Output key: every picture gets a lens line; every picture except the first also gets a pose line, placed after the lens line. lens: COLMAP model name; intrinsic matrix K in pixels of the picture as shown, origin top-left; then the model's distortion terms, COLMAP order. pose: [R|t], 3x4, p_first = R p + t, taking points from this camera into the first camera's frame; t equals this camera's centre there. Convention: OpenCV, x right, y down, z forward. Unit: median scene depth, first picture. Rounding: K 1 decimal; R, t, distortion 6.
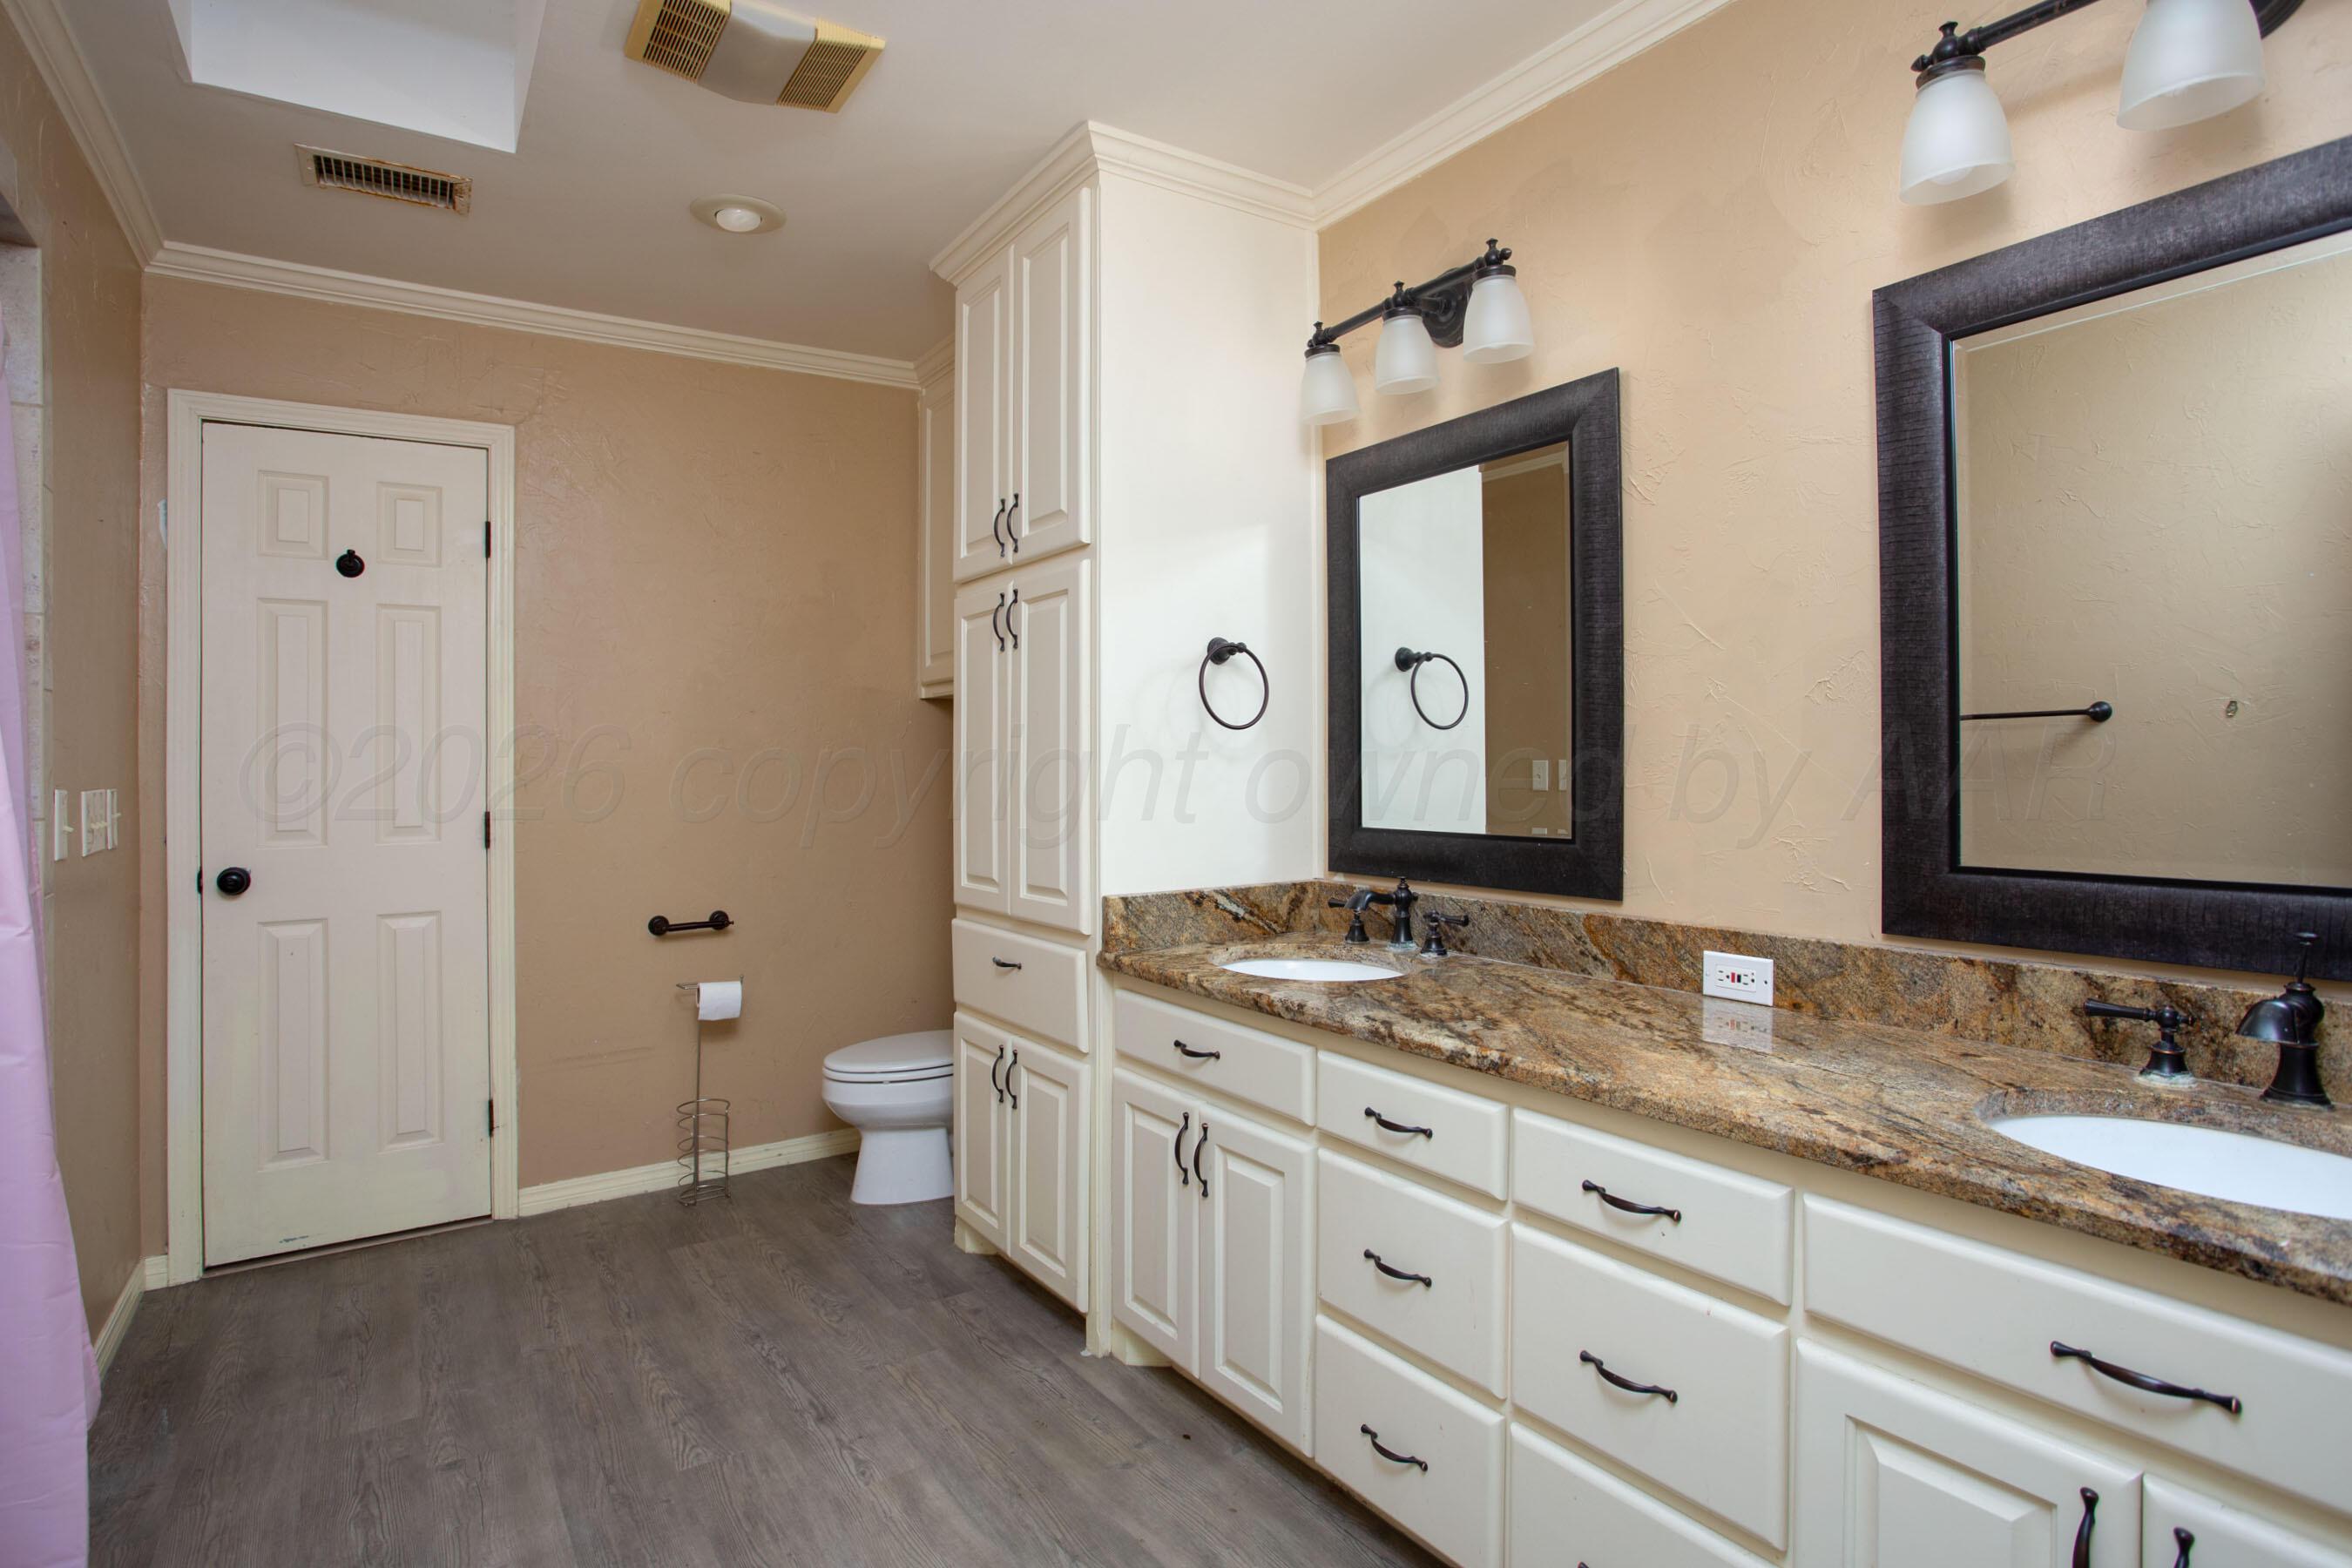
lens RADIAL K [[1190.3, 0, 1198.0], [0, 1190.3, 775.6], [0, 0, 1]] dist [-0.075879, 0.037160]
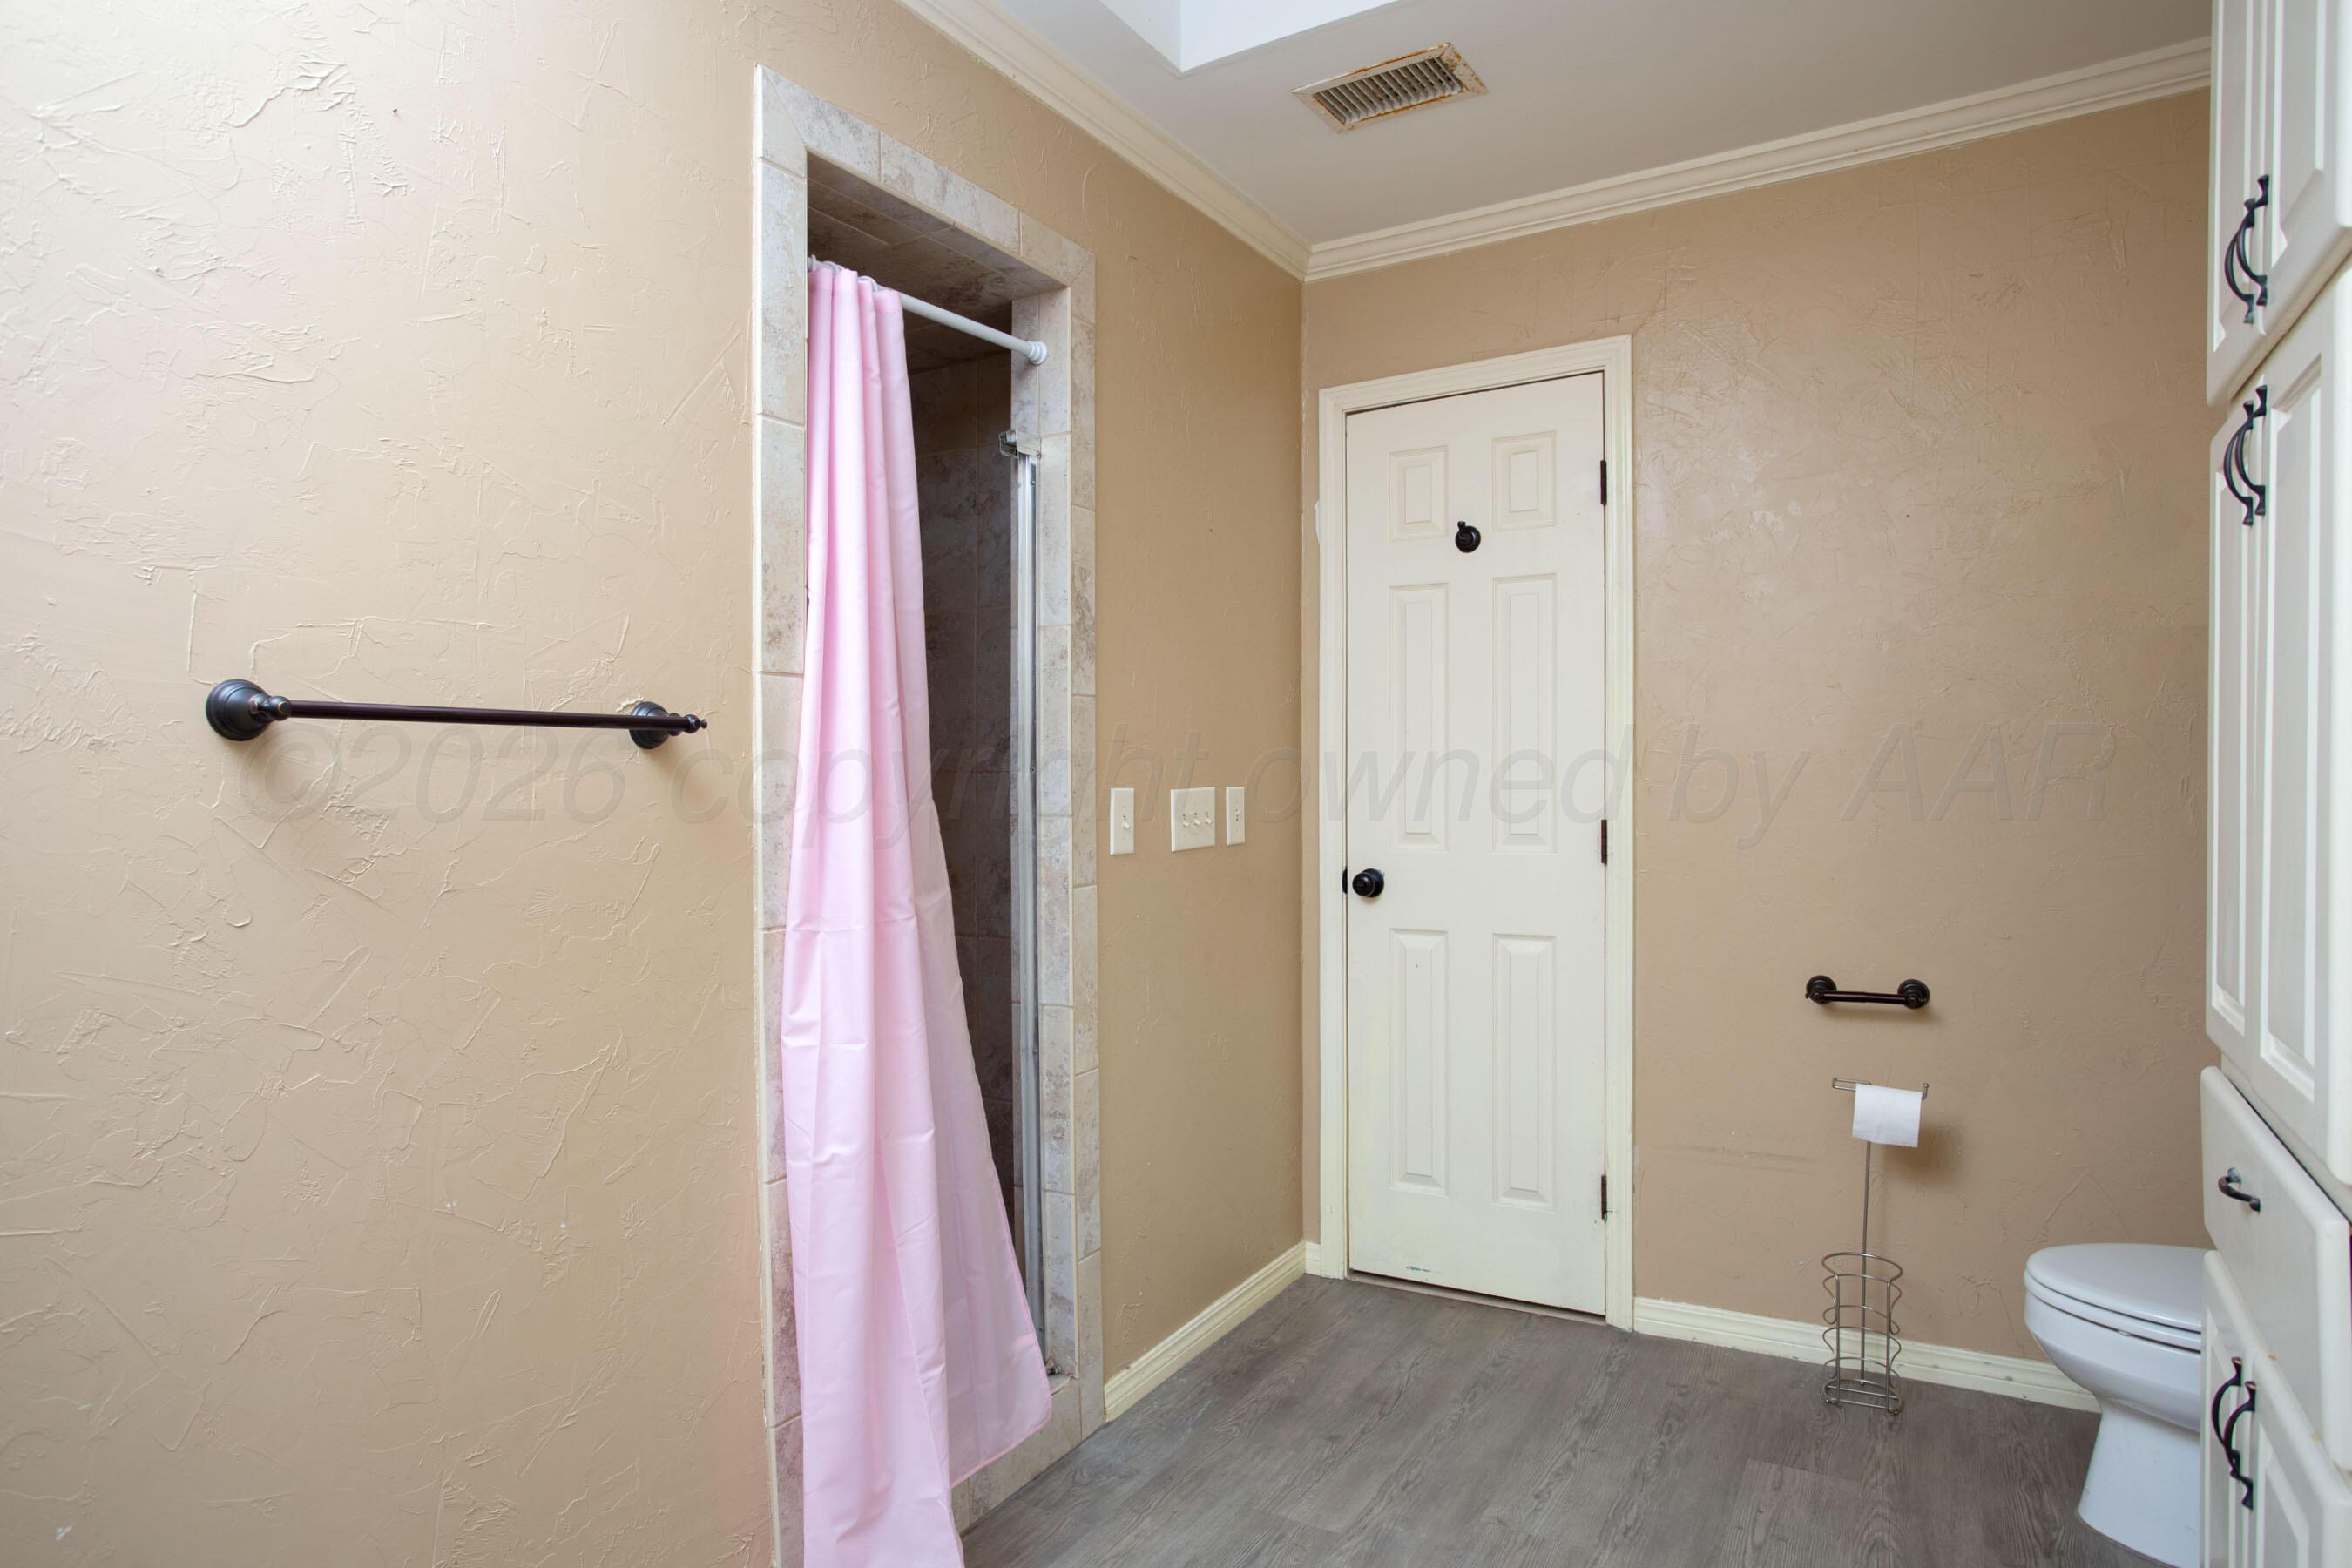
lens RADIAL K [[1359.0, 0, 1172.7], [0, 1359.0, 776.4], [0, 0, 1]] dist [-0.055249, 0.030897]
pose [[0.422401, 0.008725, -0.906367, 0.136228], [-0.002609, 0.999961, 0.008410, -0.007723], [0.906405, -0.001187, 0.422407, 0.400397]]
